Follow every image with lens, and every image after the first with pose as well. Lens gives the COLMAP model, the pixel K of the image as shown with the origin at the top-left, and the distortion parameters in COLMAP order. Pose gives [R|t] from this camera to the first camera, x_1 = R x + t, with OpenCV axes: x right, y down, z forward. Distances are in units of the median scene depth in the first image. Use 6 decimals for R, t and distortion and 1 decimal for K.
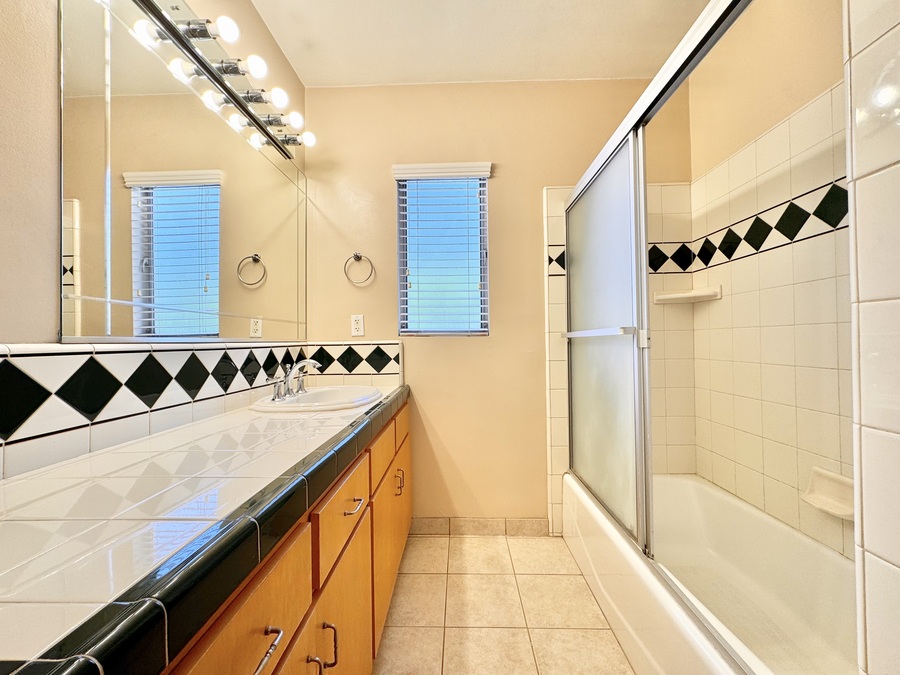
lens RADIAL K [[358.7, 0, 450.0], [0, 358.7, 337.5], [0, 0, 1]] dist [-0.003162, 0.000330]
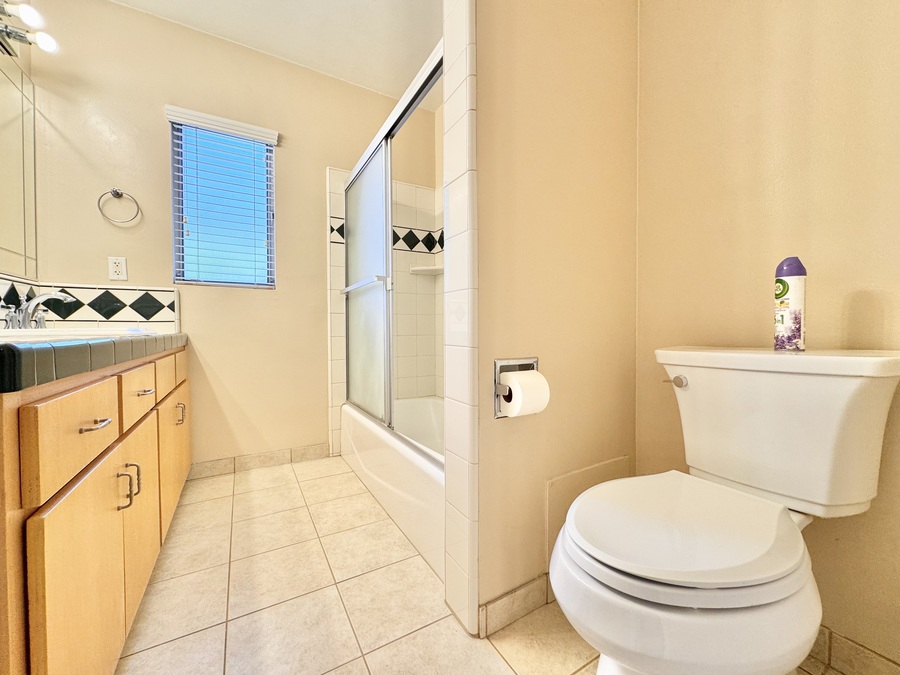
lens RADIAL K [[358.7, 0, 450.0], [0, 358.7, 337.5], [0, 0, 1]] dist [-0.003162, 0.000330]
pose [[0.850628, -0.001140, 0.525767, -0.015728], [-0.014670, 0.999557, 0.025900, 0.109973], [-0.525563, -0.029744, 0.850234, -0.240315]]
